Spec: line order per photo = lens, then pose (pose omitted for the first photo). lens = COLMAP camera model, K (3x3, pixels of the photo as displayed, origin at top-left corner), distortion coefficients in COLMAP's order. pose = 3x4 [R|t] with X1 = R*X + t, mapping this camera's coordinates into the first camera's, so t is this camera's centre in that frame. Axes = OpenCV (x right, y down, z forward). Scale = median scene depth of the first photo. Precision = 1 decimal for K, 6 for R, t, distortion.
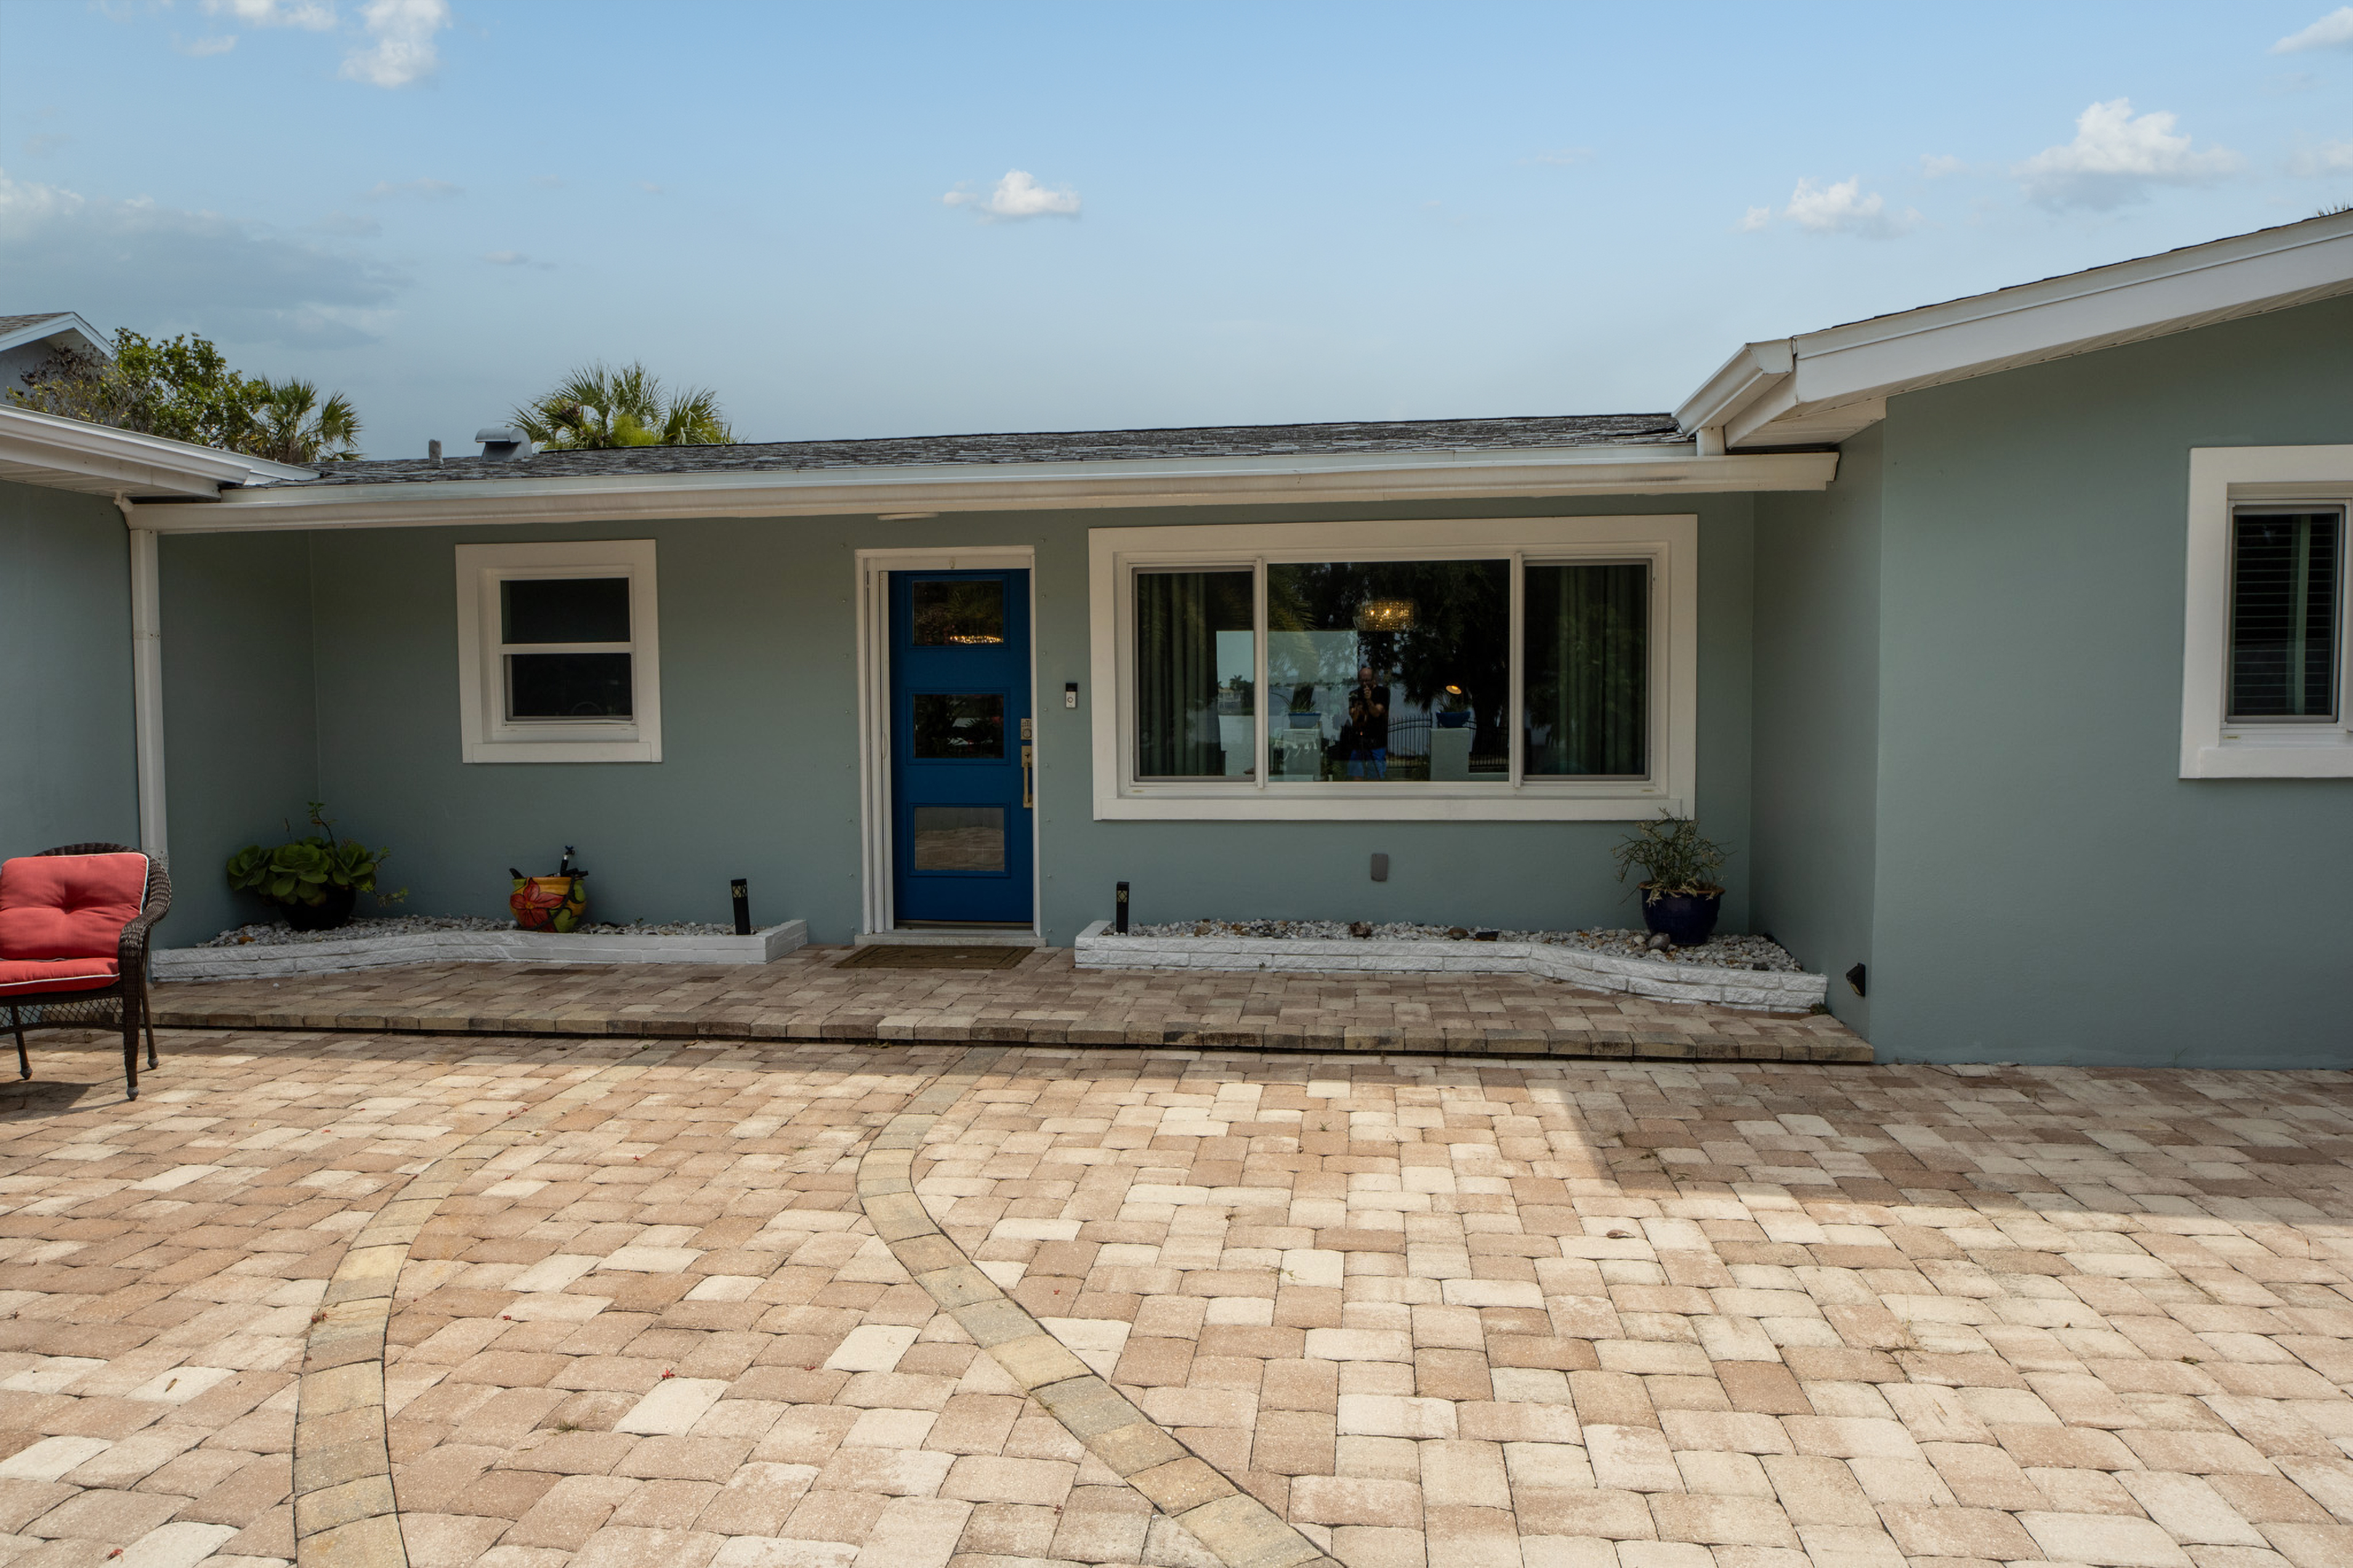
lens RADIAL K [[1495.1, 0, 1169.8], [0, 1495.1, 796.8], [0, 0, 1]] dist [-0.043783, 0.012981]
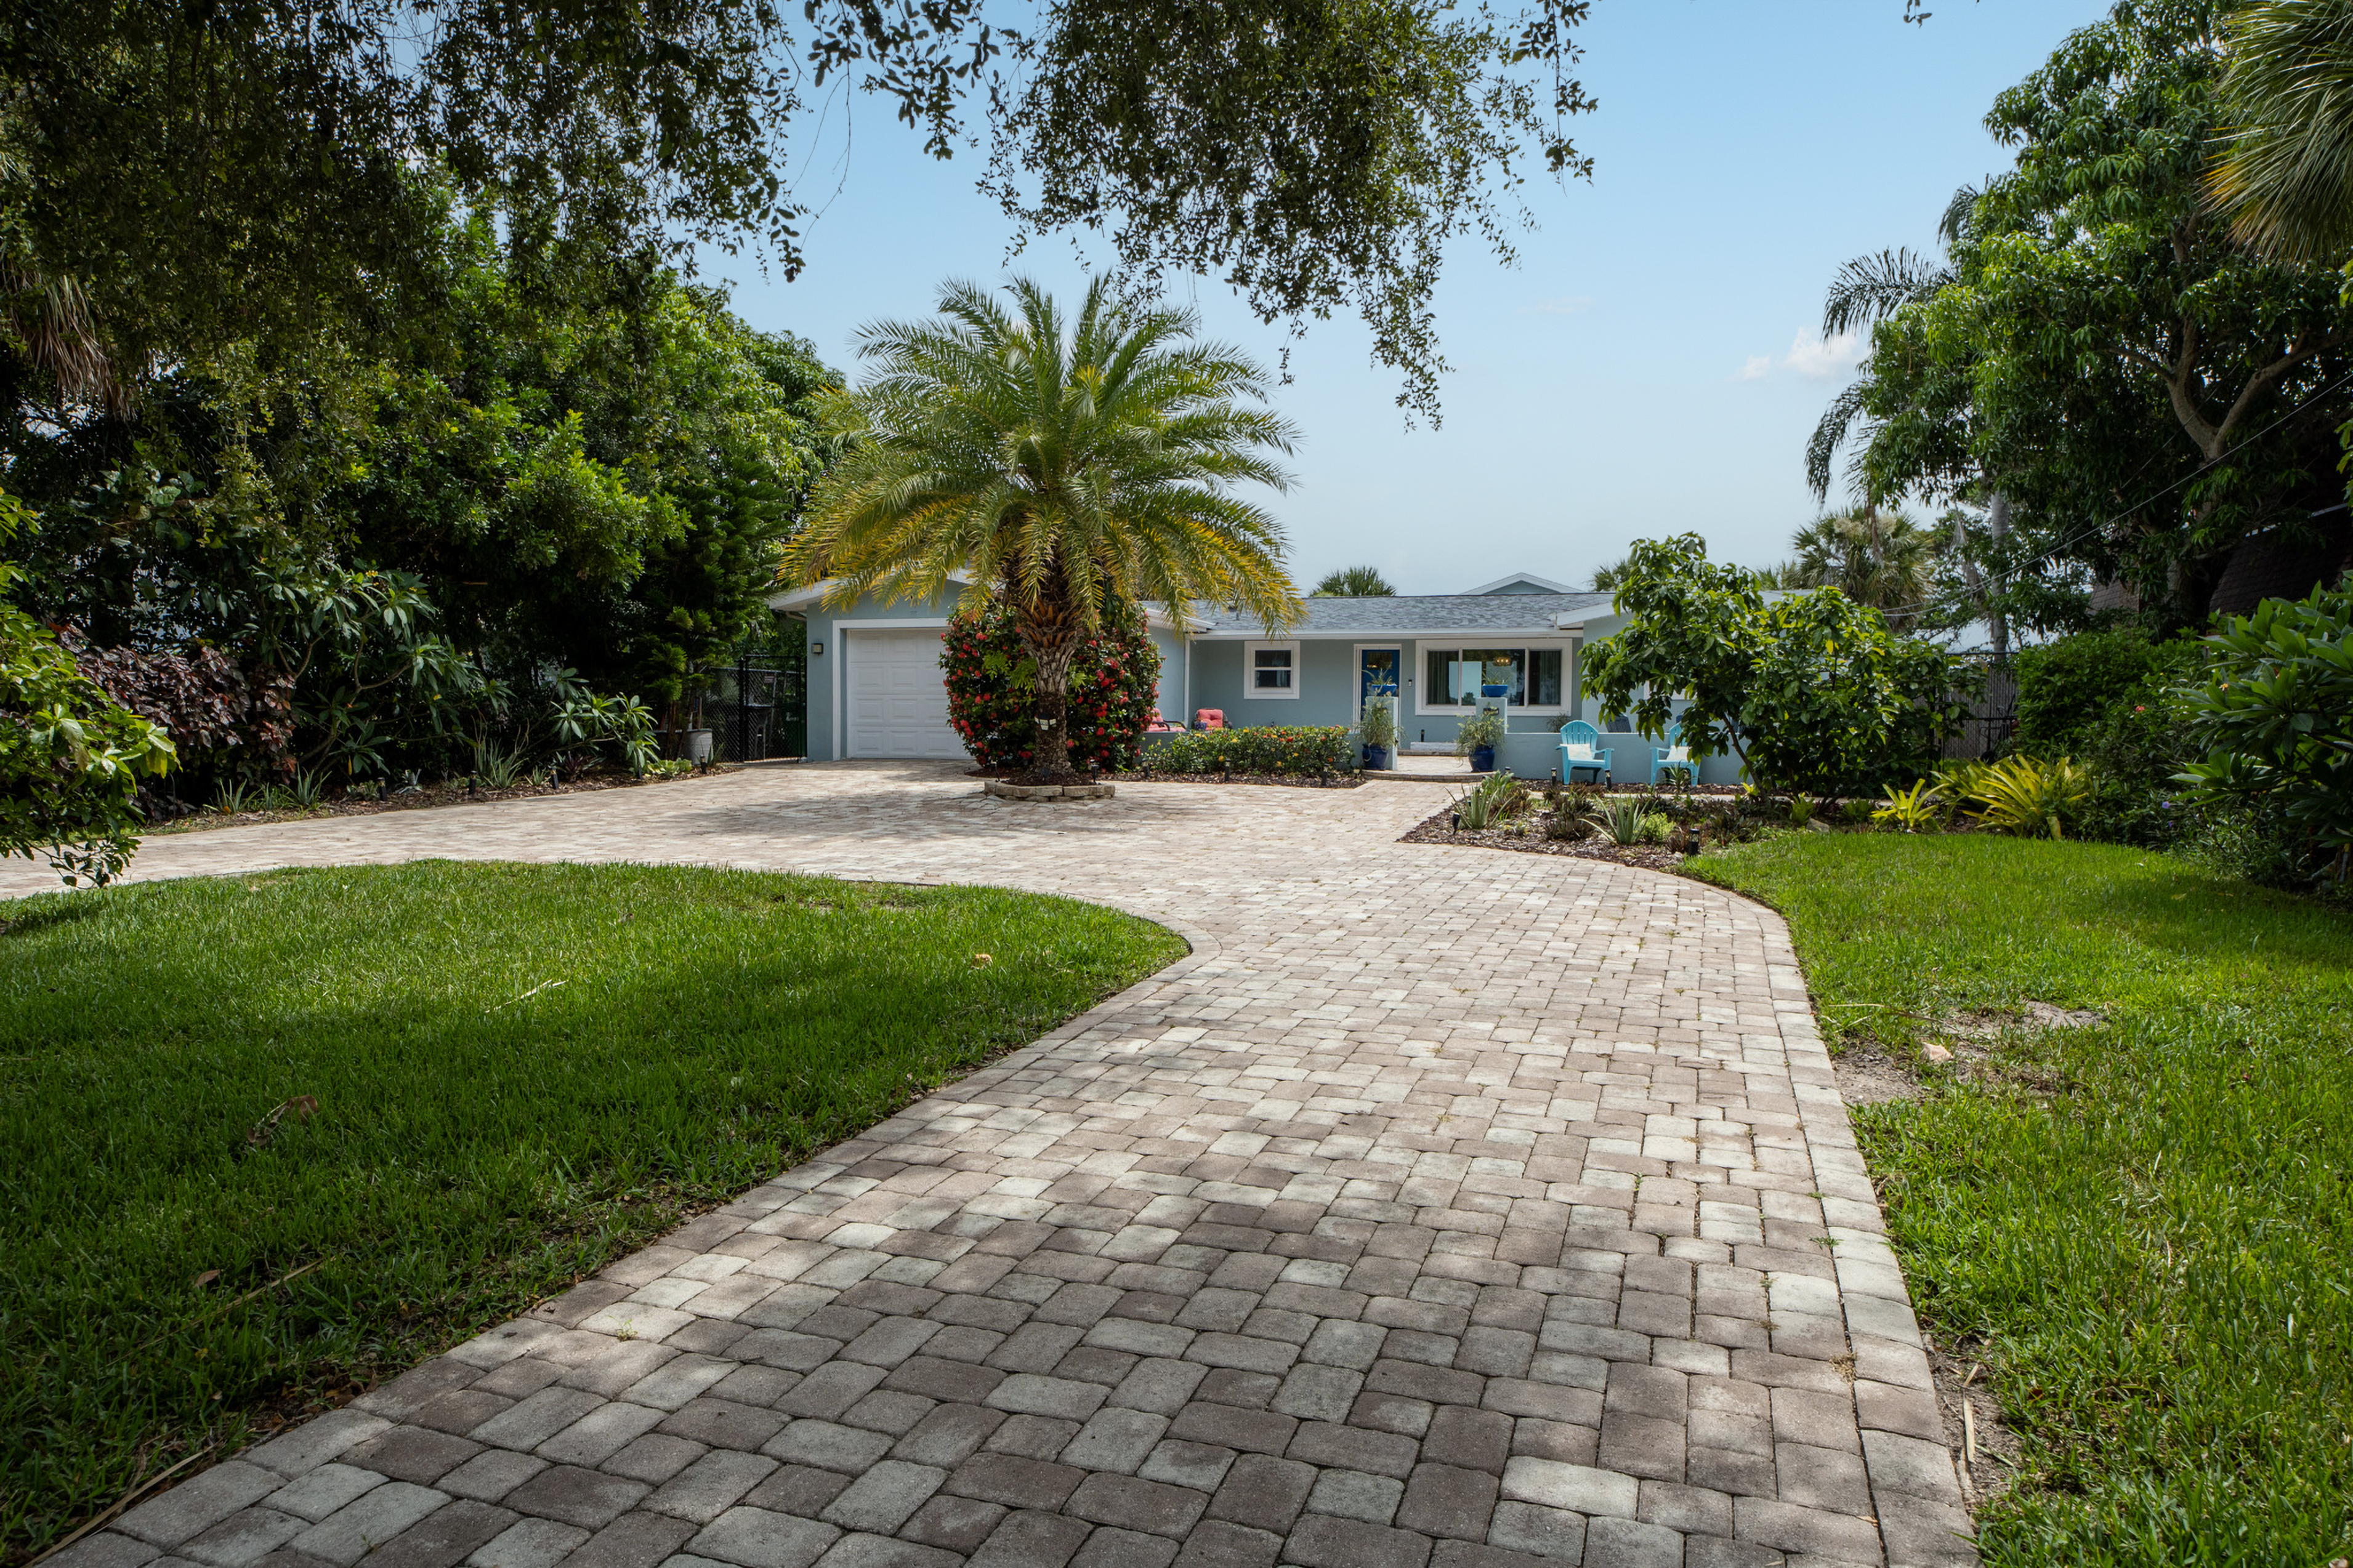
lens RADIAL K [[1495.1, 0, 1161.0], [0, 1495.1, 782.2], [0, 0, 1]] dist [-0.043783, 0.012981]
pose [[0.975786, 0.025518, -0.217236, 0.197365], [-0.030601, 0.999330, -0.020066, 0.378738], [0.216578, 0.026228, 0.975913, -3.833212]]
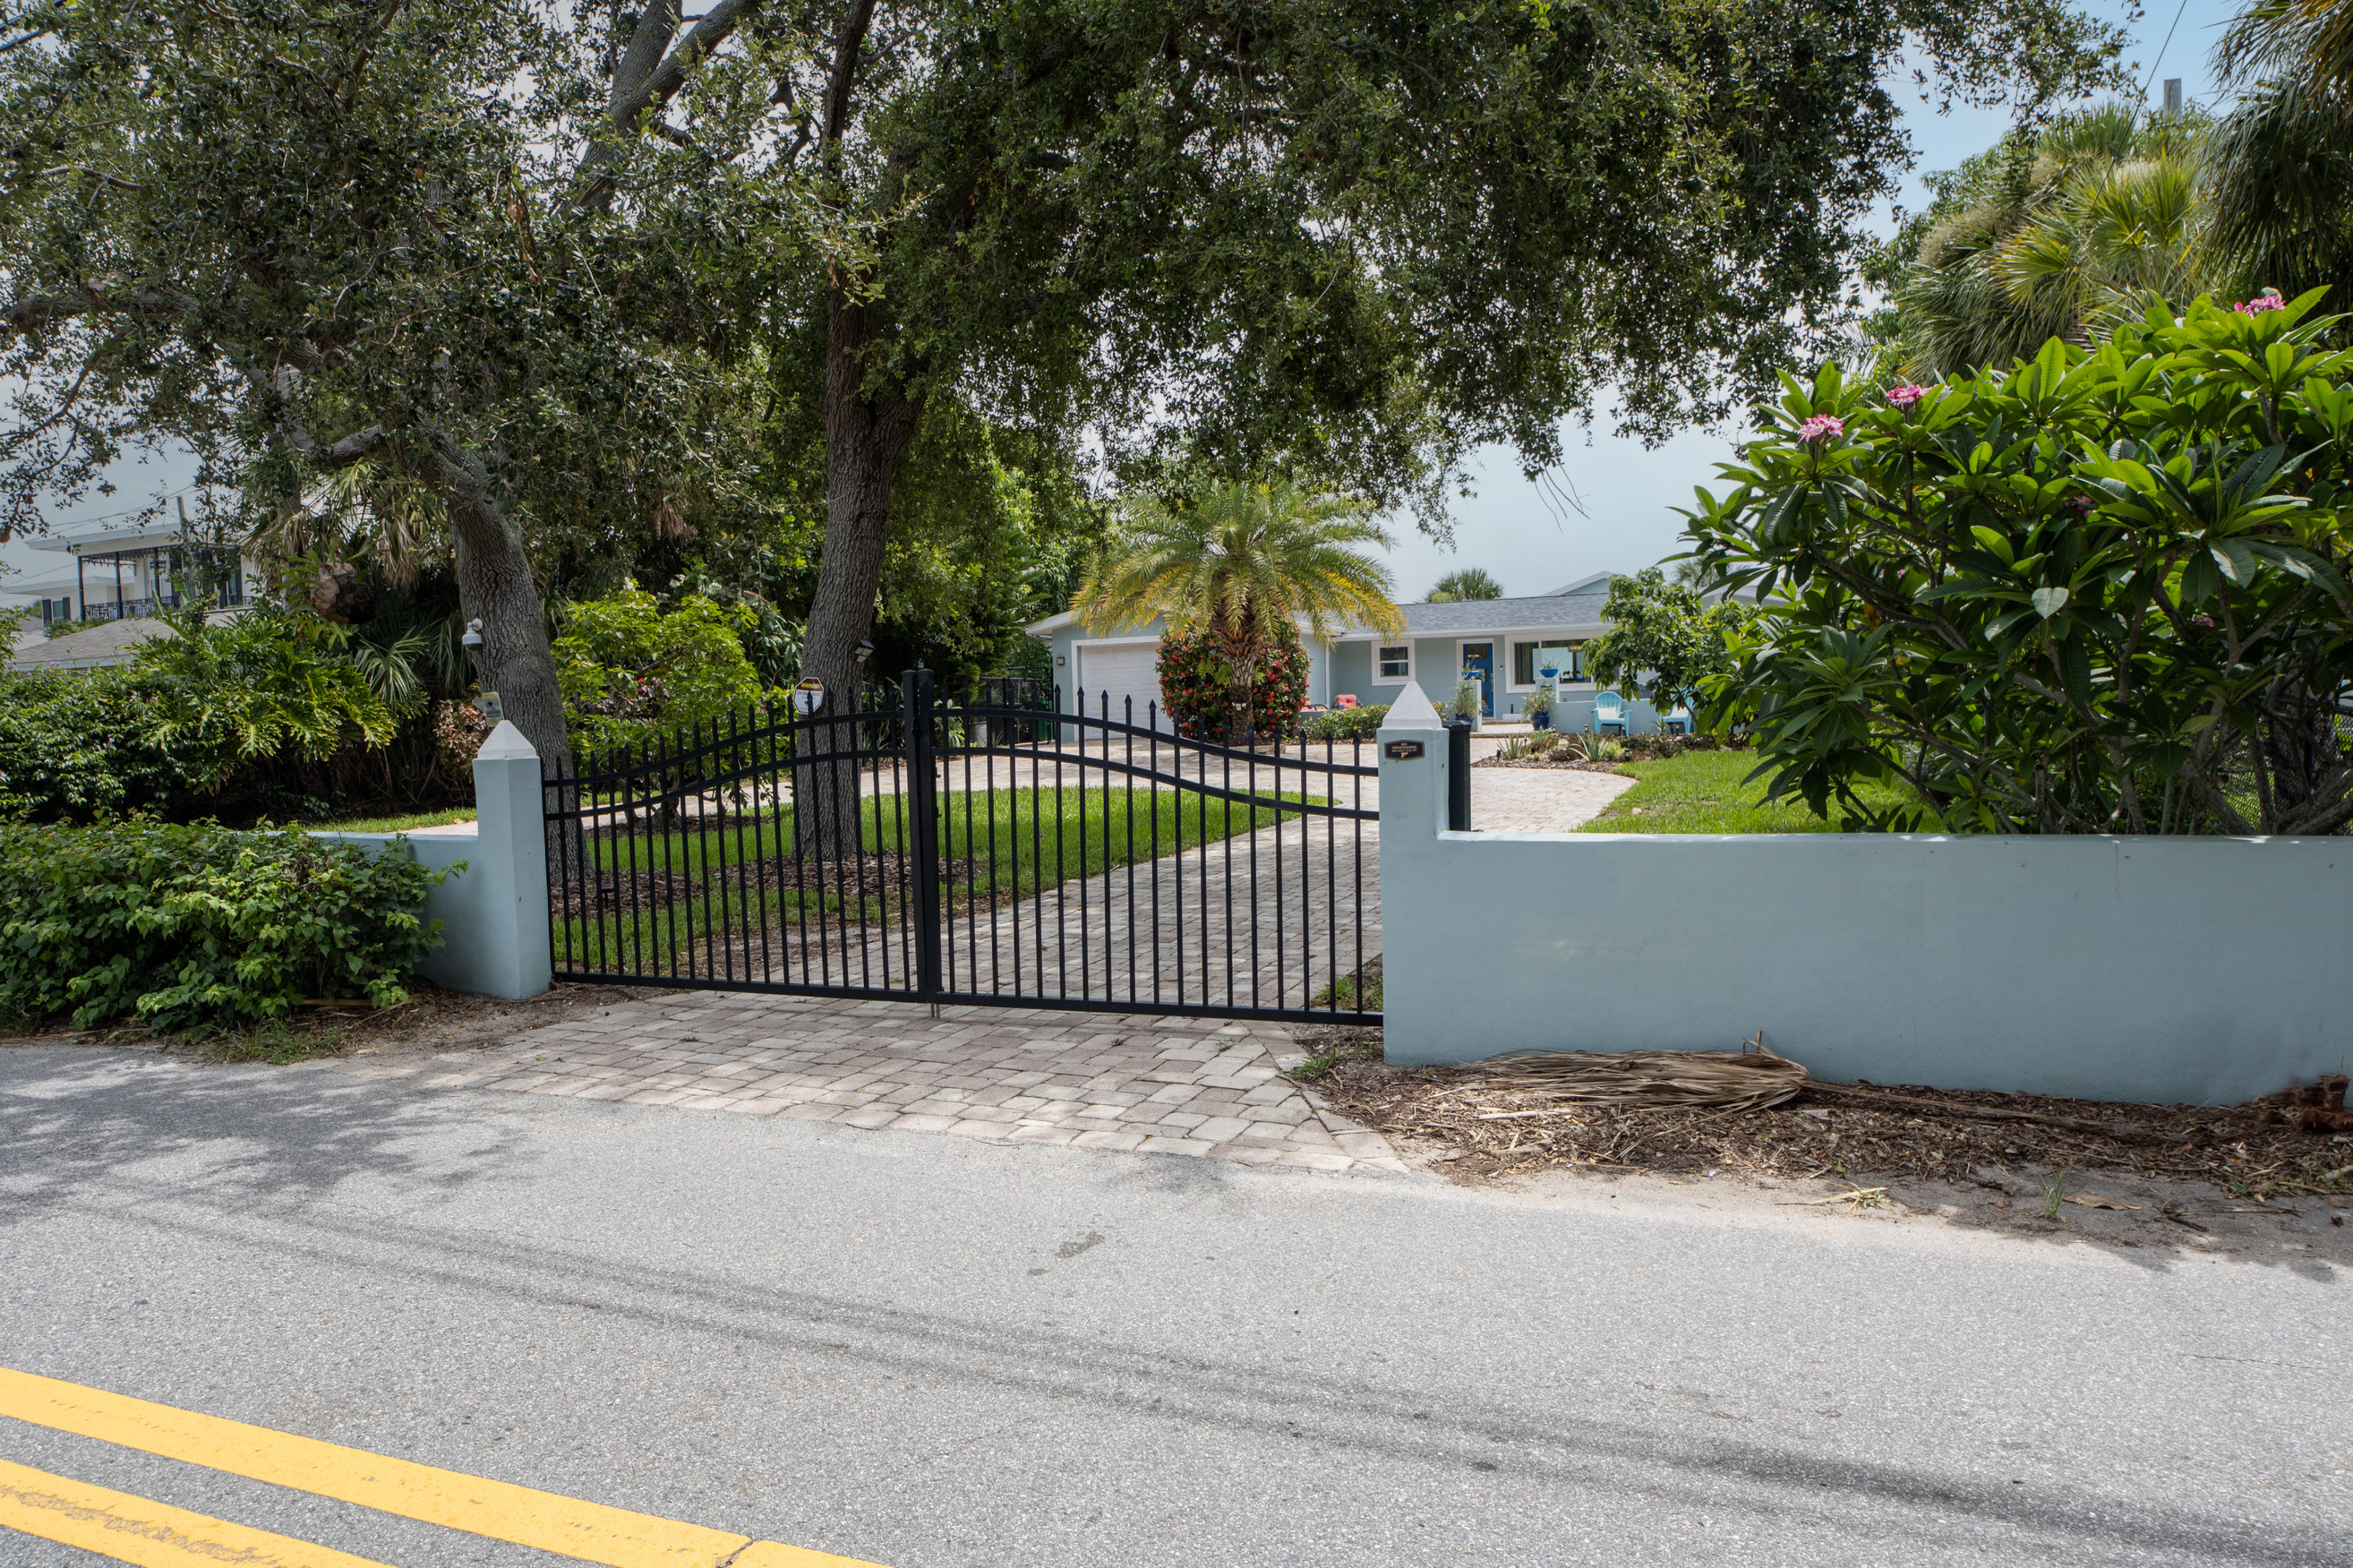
lens RADIAL K [[1495.1, 0, 1172.1], [0, 1495.1, 790.4], [0, 0, 1]] dist [-0.043783, 0.012981]
pose [[0.954478, -0.004191, -0.298252, 0.490083], [0.001571, 0.999958, -0.009023, 0.508245], [0.298278, 0.008144, 0.954444, -5.410549]]
